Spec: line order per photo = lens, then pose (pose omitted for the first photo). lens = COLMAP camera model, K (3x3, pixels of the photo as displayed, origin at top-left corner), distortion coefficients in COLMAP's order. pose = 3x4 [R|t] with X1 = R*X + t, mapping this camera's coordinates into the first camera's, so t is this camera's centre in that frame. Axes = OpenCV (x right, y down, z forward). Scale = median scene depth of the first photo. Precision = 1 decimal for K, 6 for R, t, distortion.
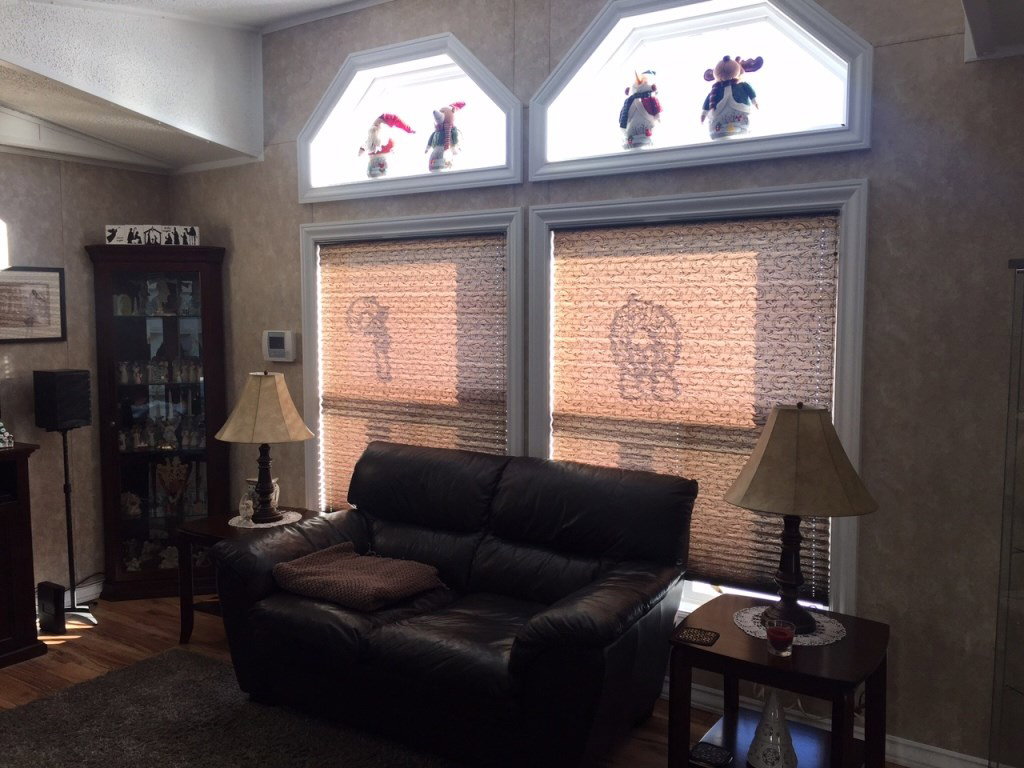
lens RADIAL K [[874.9, 0, 510.8], [0, 874.9, 384.5], [0, 0, 1]] dist [0.079533, -0.094298]
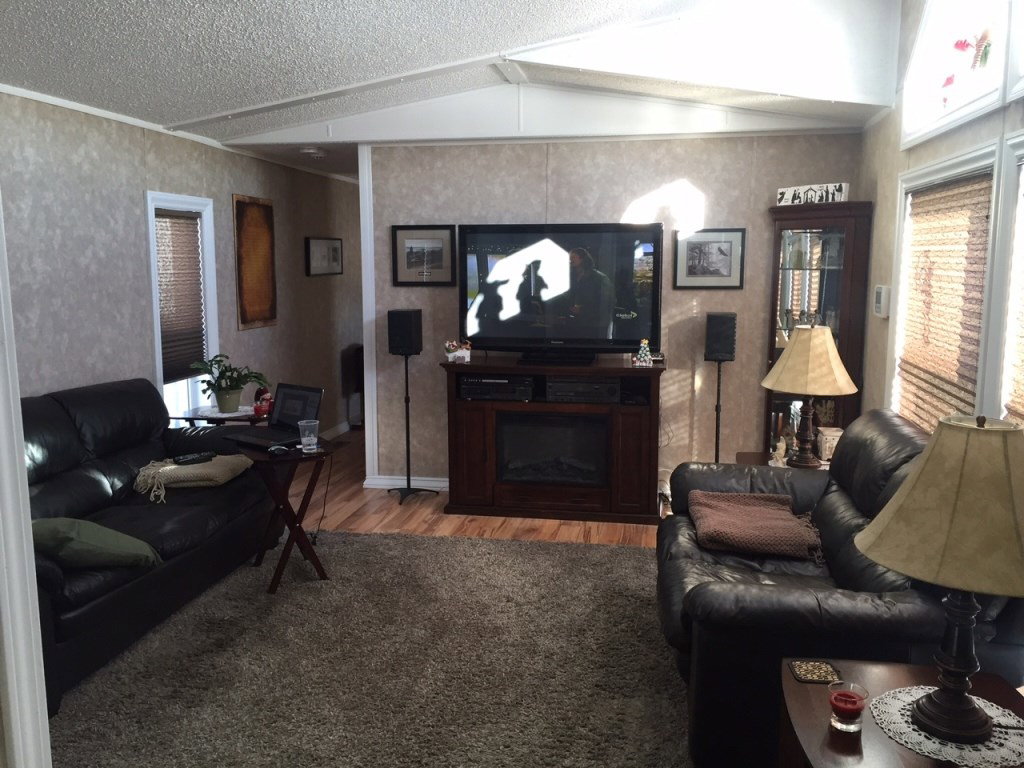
lens RADIAL K [[874.9, 0, 509.4], [0, 874.9, 383.2], [0, 0, 1]] dist [0.079533, -0.094298]
pose [[0.393443, 0.134611, -0.909441, 0.486169], [-0.077309, 0.990563, 0.113173, -0.033411], [0.916093, 0.025780, 0.400137, 0.233378]]
